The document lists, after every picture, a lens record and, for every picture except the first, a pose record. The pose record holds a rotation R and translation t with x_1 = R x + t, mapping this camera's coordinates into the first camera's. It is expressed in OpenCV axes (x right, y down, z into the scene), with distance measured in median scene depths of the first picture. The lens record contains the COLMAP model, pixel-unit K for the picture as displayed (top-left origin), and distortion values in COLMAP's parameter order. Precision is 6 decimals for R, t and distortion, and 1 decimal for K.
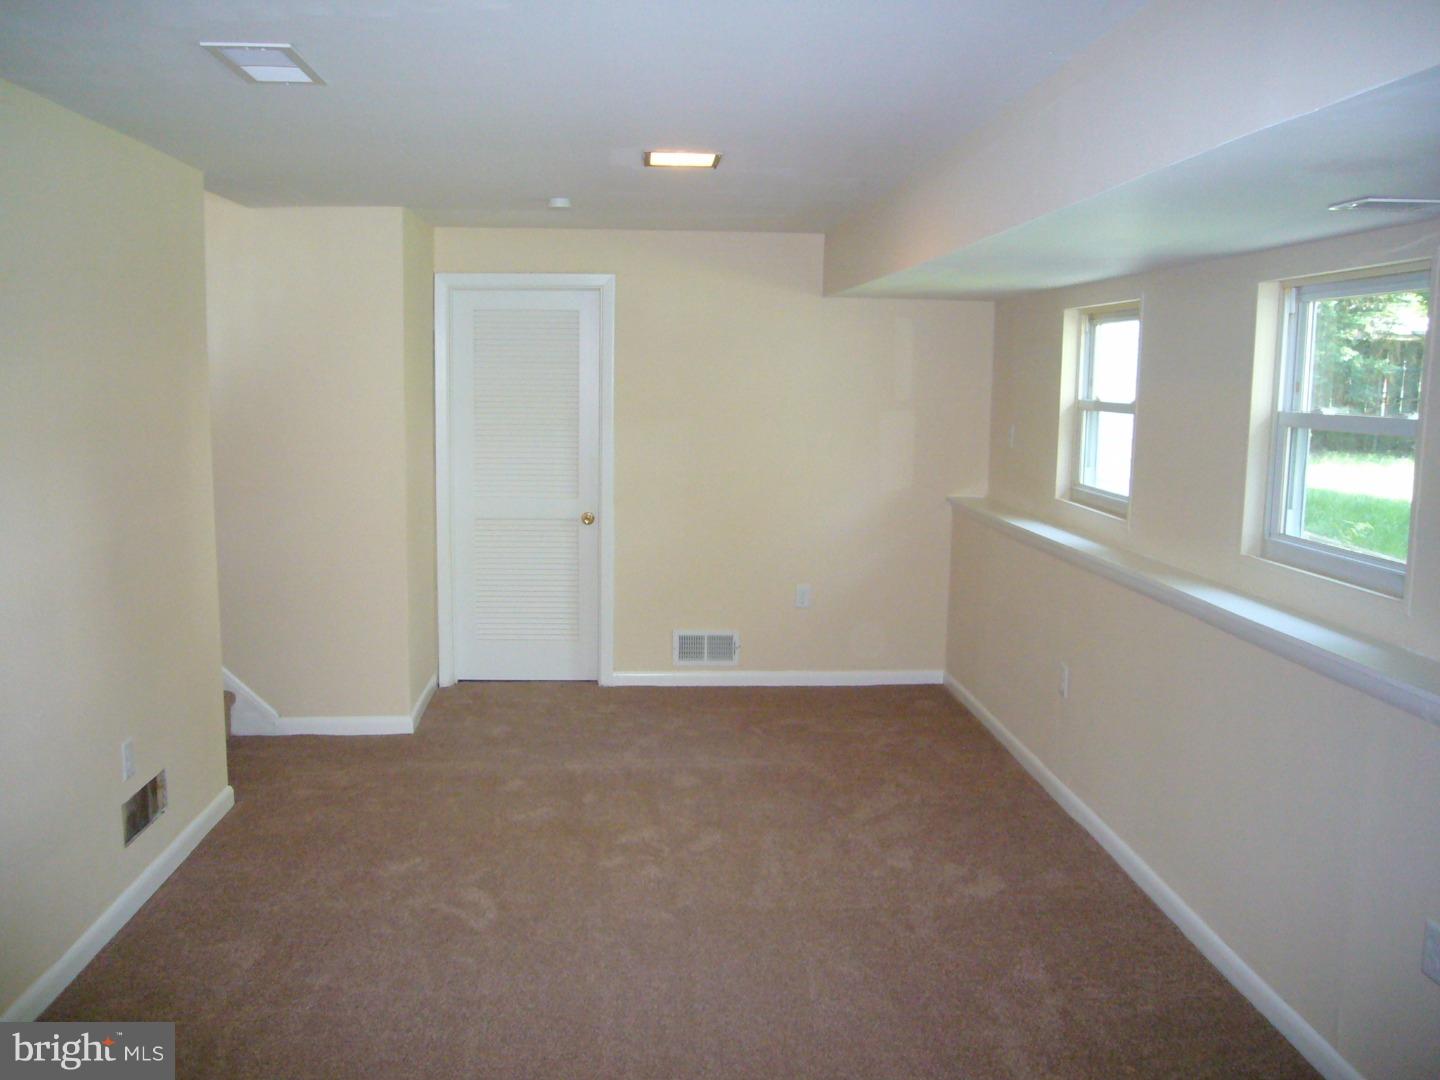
lens RADIAL K [[1193.5, 0, 717.1], [0, 1193.5, 542.7], [0, 0, 1]] dist [-0.127154, 0.104661]
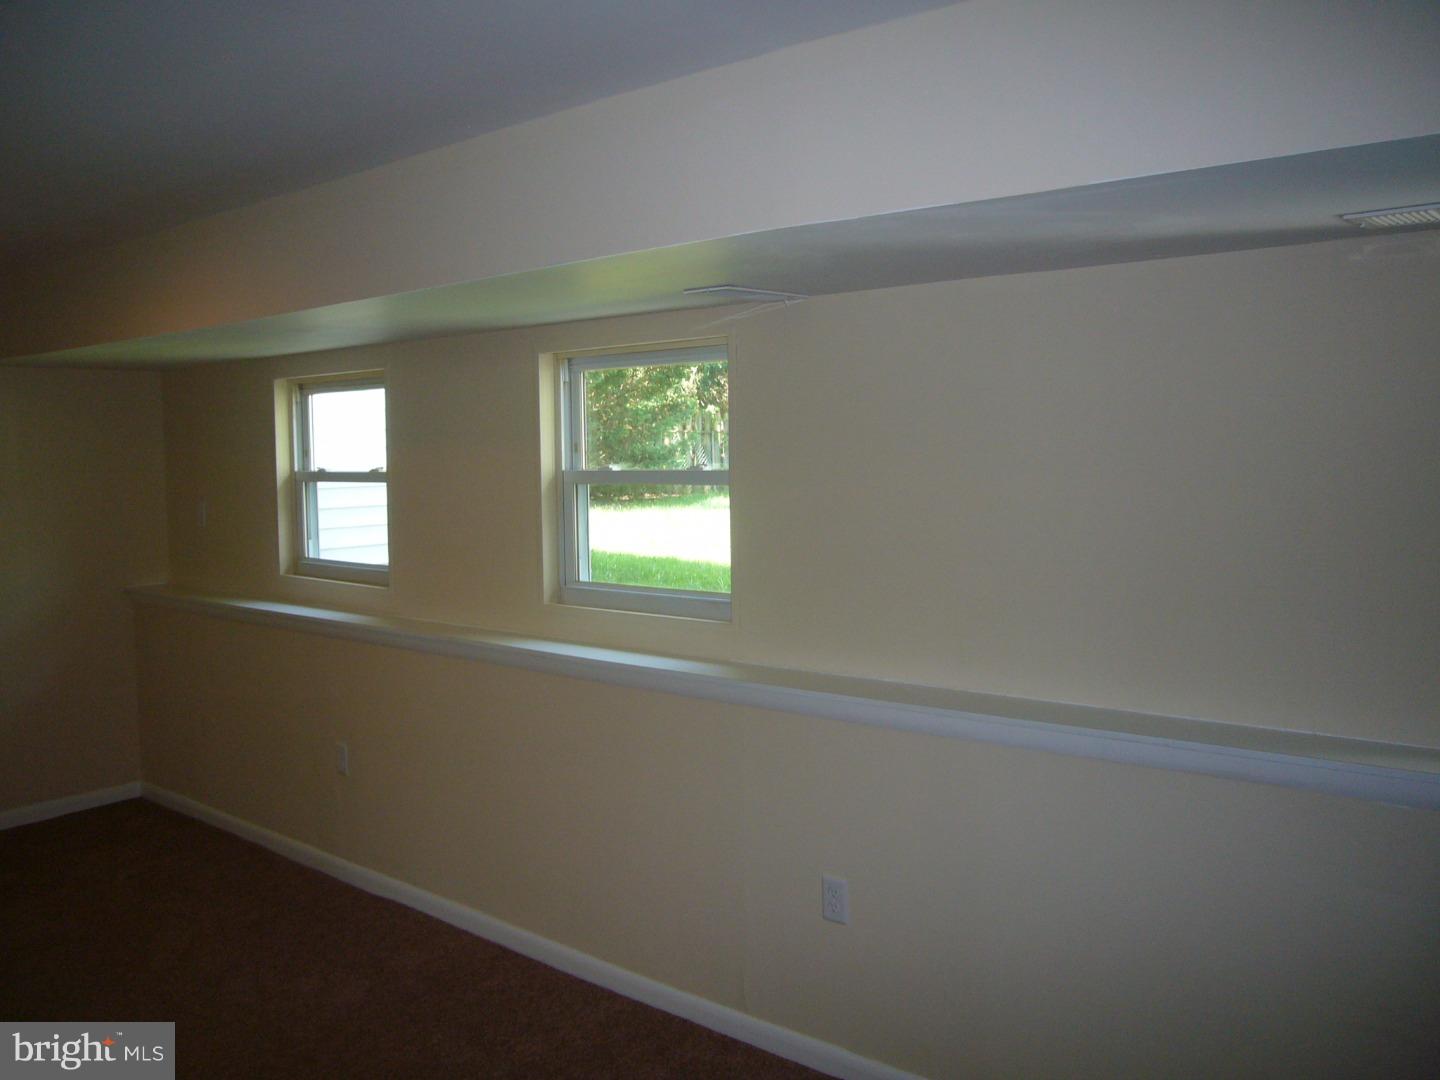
lens RADIAL K [[1193.5, 0, 719.7], [0, 1193.5, 537.1], [0, 0, 1]] dist [-0.127154, 0.104661]
pose [[0.675449, -0.086741, 0.732287, -0.202397], [0.129224, 0.991614, -0.001735, -0.024220], [-0.725996, 0.095801, 0.680993, 0.108337]]
